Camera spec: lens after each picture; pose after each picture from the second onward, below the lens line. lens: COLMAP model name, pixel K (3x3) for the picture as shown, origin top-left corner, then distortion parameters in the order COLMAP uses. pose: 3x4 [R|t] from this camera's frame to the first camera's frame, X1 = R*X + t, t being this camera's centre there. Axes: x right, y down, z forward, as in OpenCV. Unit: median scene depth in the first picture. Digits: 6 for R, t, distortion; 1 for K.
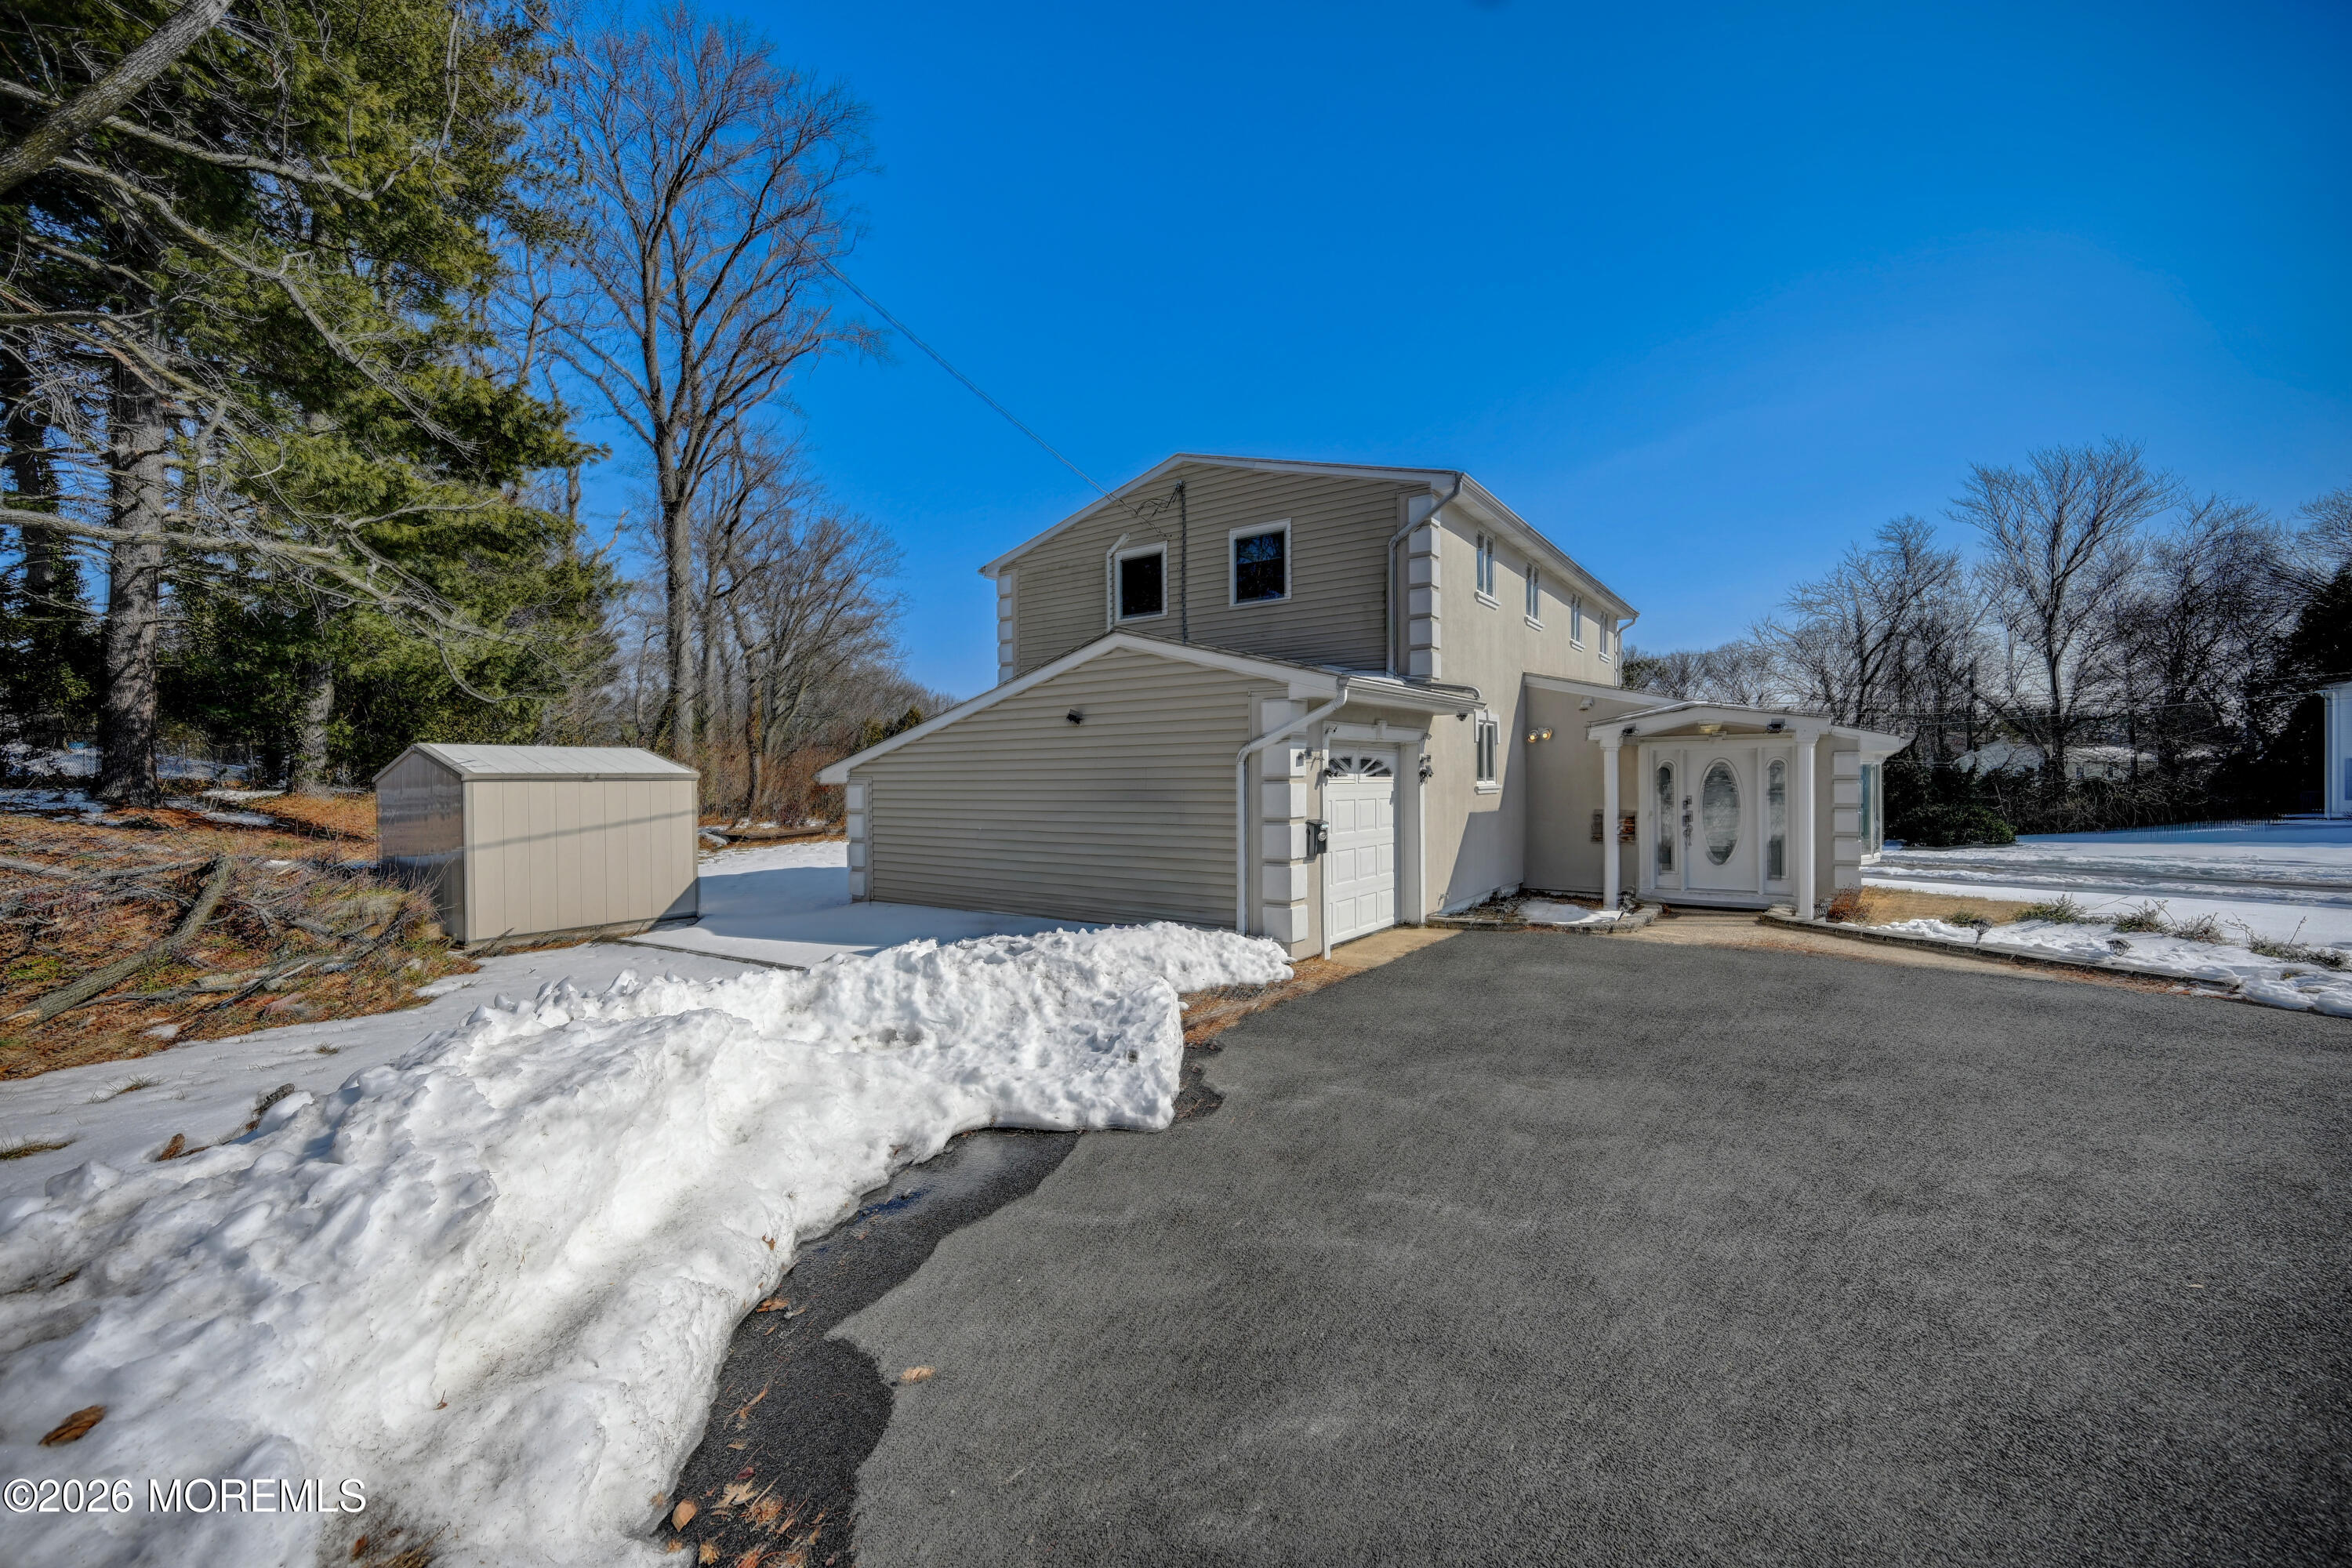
lens RADIAL K [[925.2, 0, 1185.5], [0, 925.2, 782.5], [0, 0, 1]] dist [-0.000349, 0.000090]
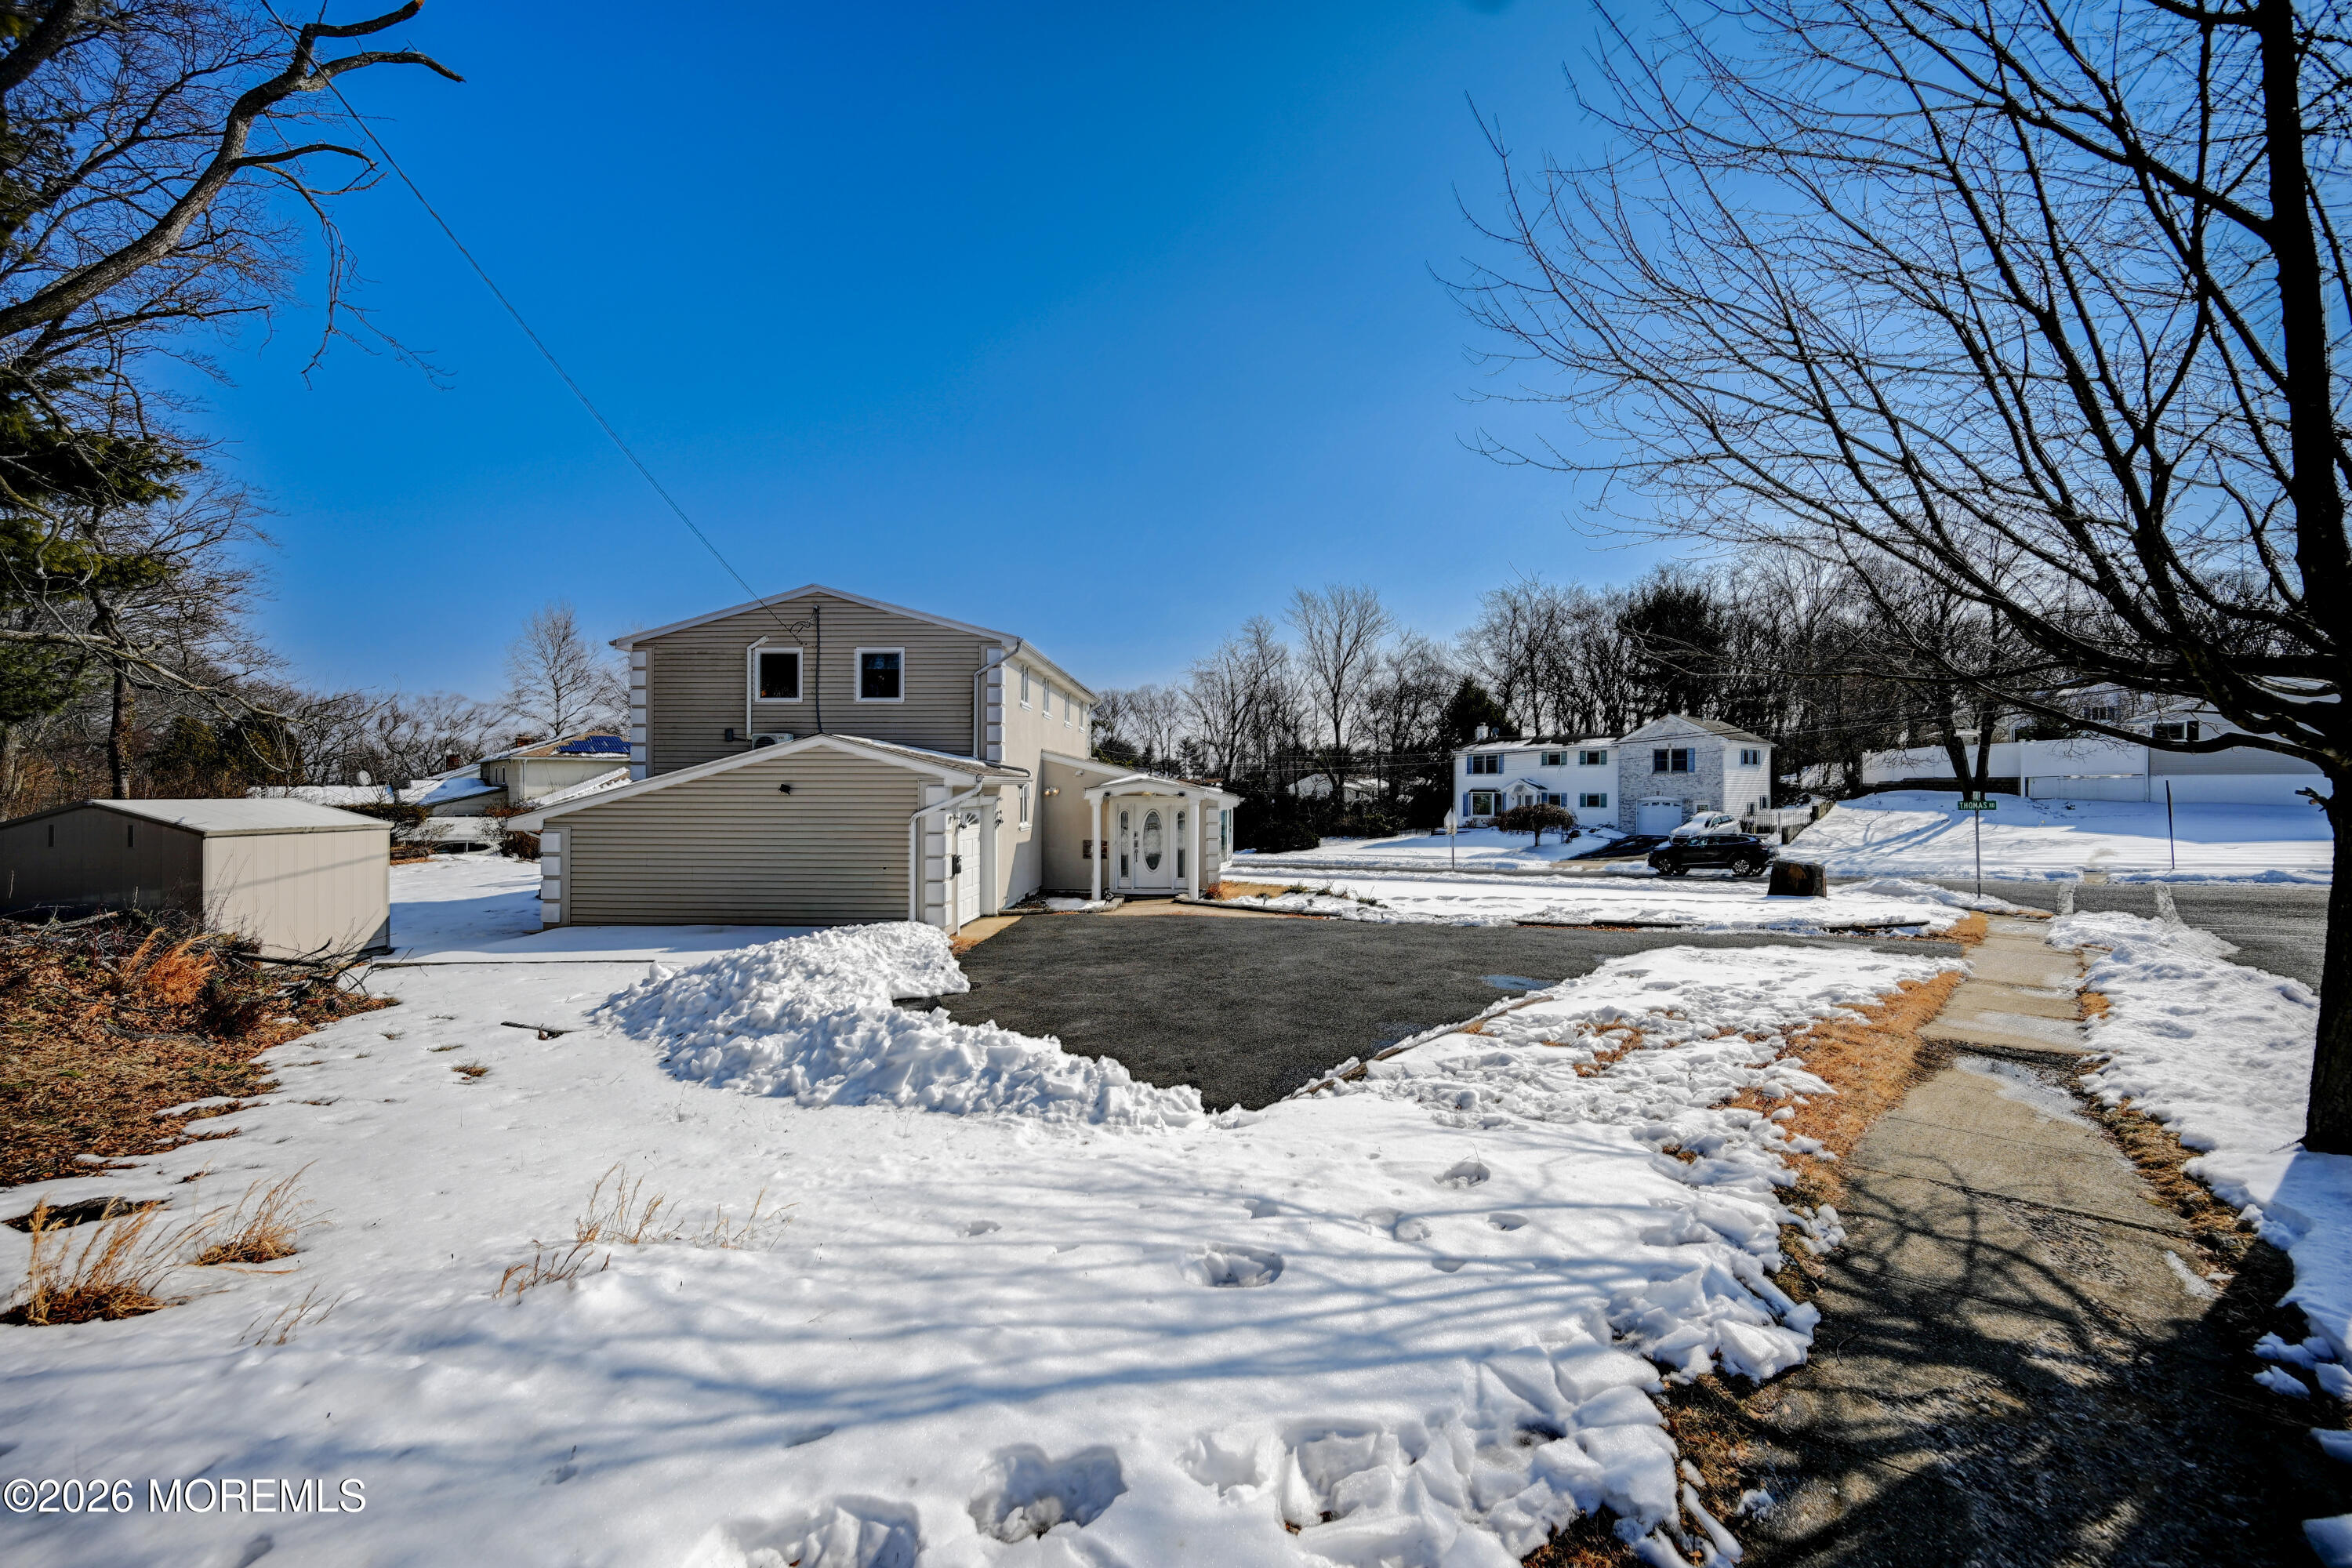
lens RADIAL K [[914.9, 0, 1180.6], [0, 914.9, 818.7], [0, 0, 1]] dist [-0.000073, -0.000082]
pose [[0.842216, -0.005242, 0.539115, -0.303348], [-0.008639, 0.999693, 0.023217, -0.050255], [-0.539072, -0.024211, 0.841912, -0.469009]]
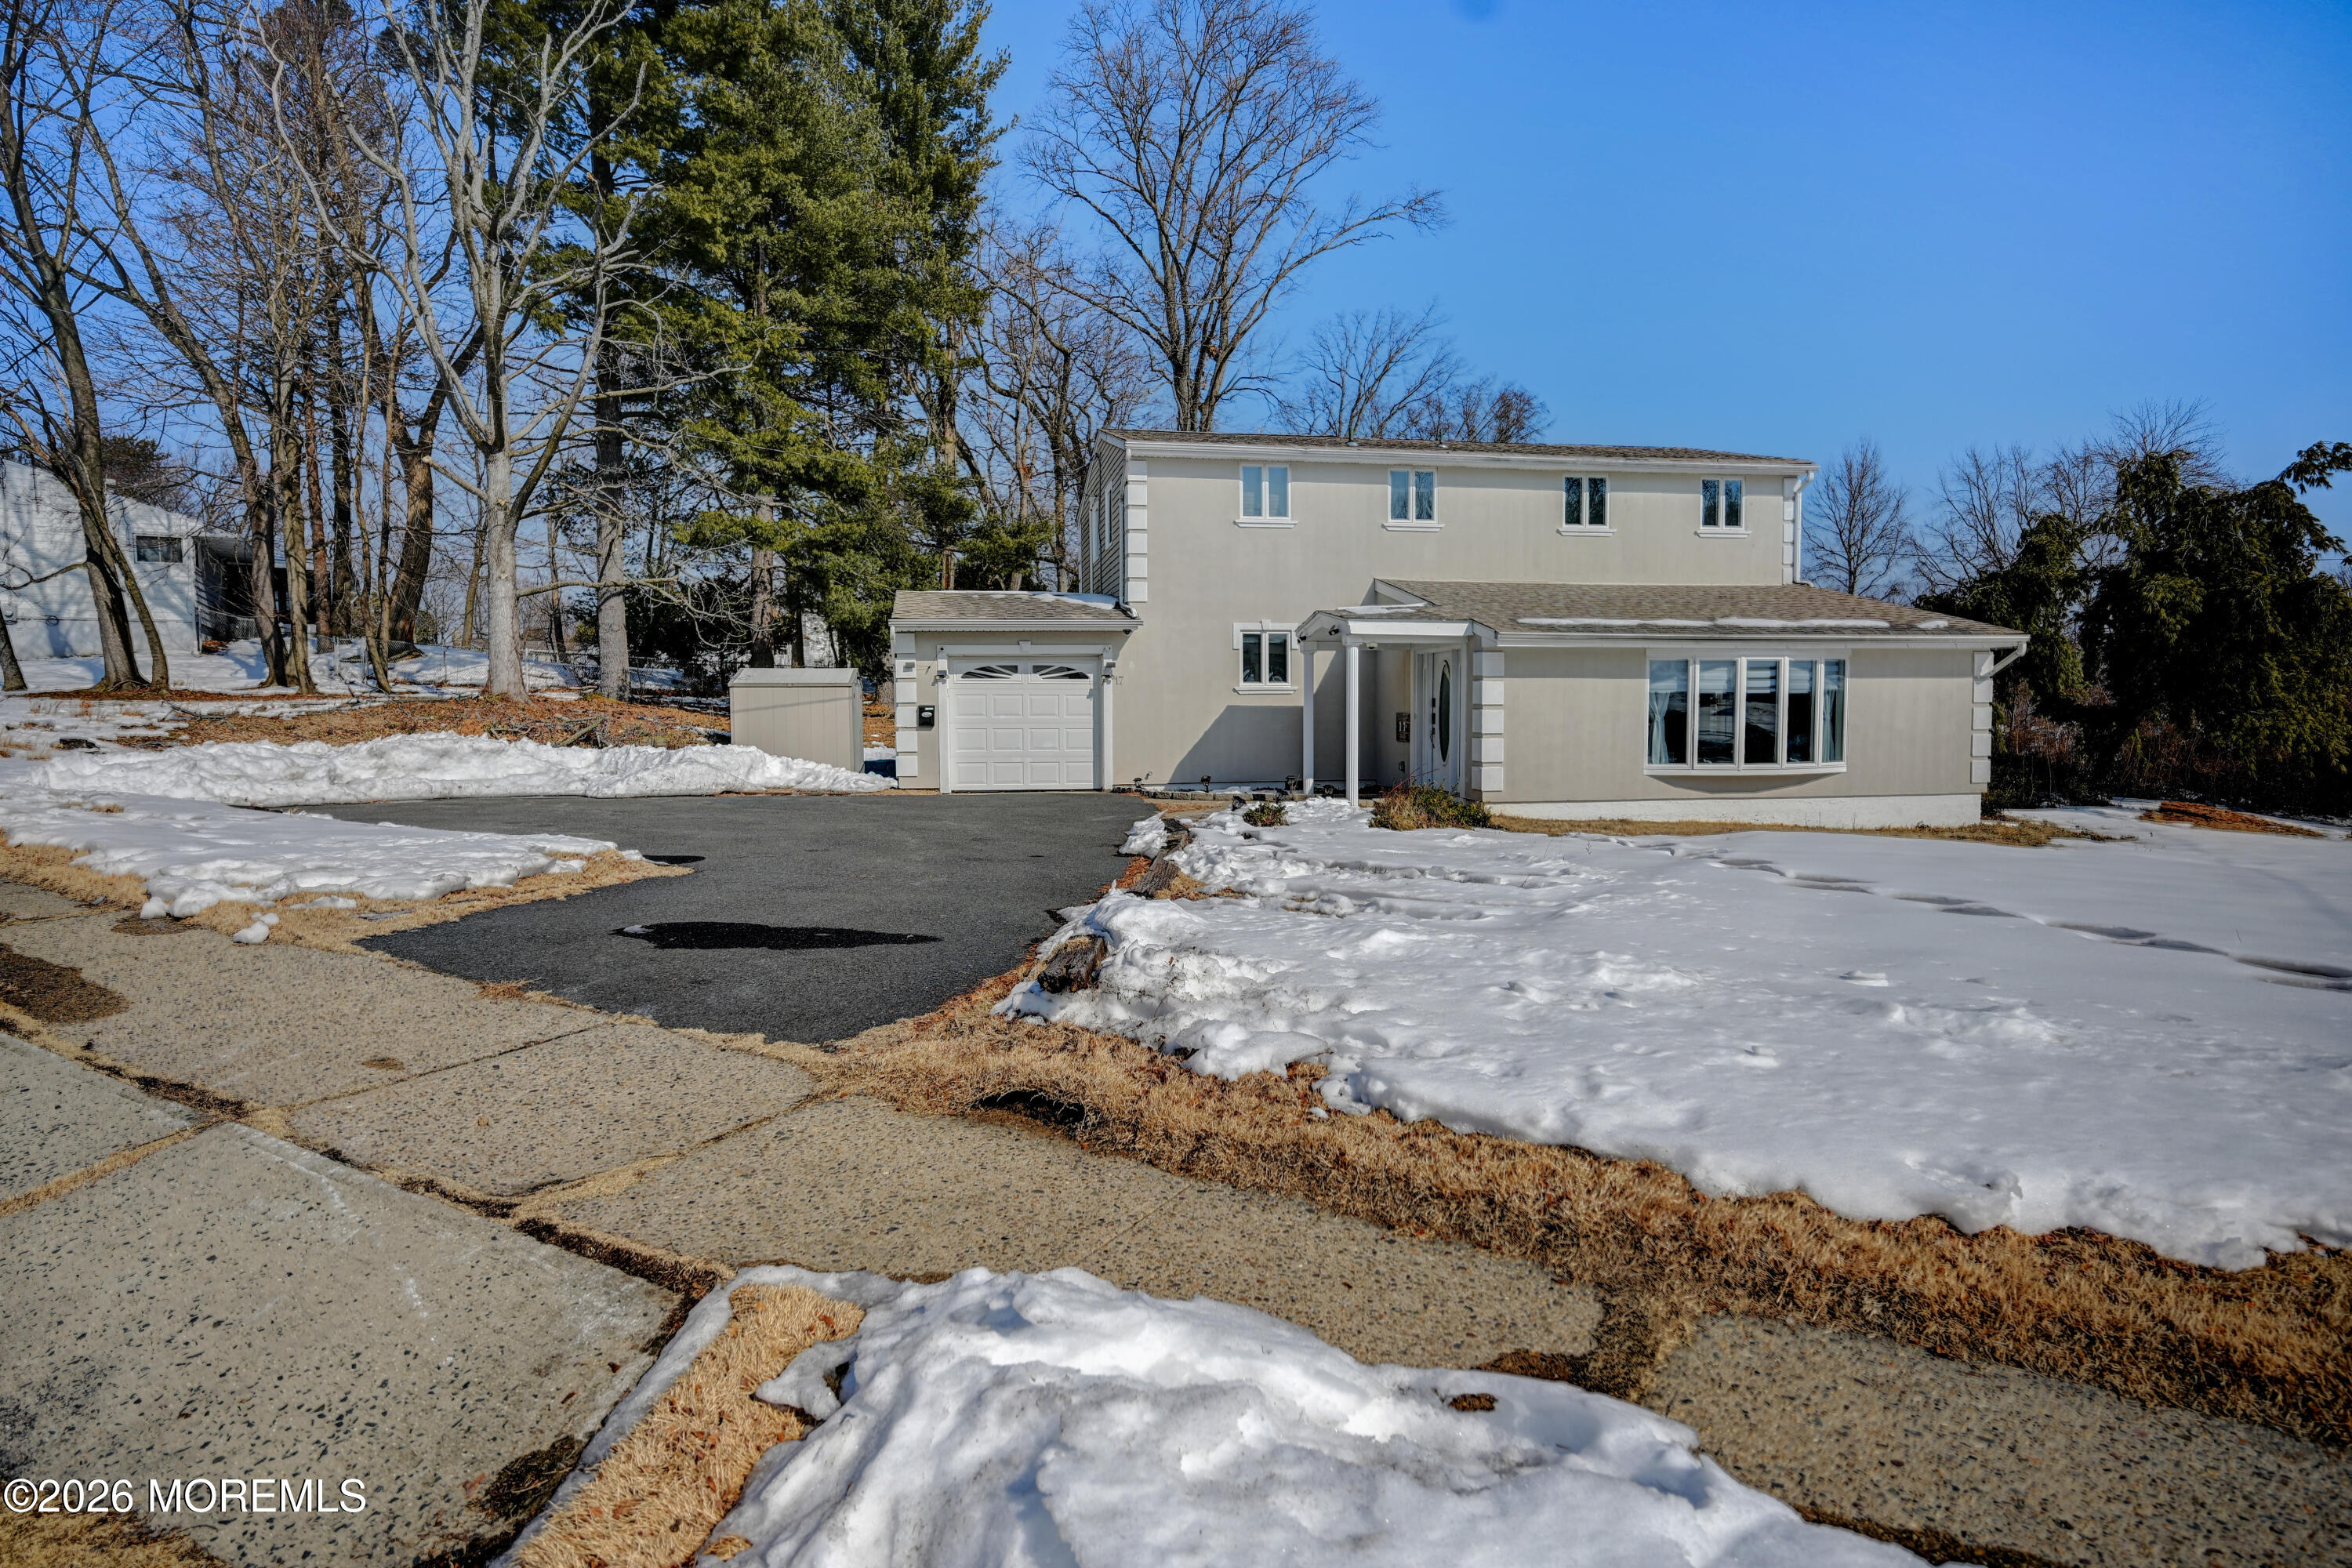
lens RADIAL K [[1268.2, 0, 1174.1], [0, 1268.2, 773.7], [0, 0, 1]] dist [0.003824, 0.002183]
pose [[0.715190, 0.039898, -0.697790, 1.448631], [-0.003704, 0.998572, 0.053300, 0.029190], [0.698920, -0.035535, 0.714317, -0.211020]]
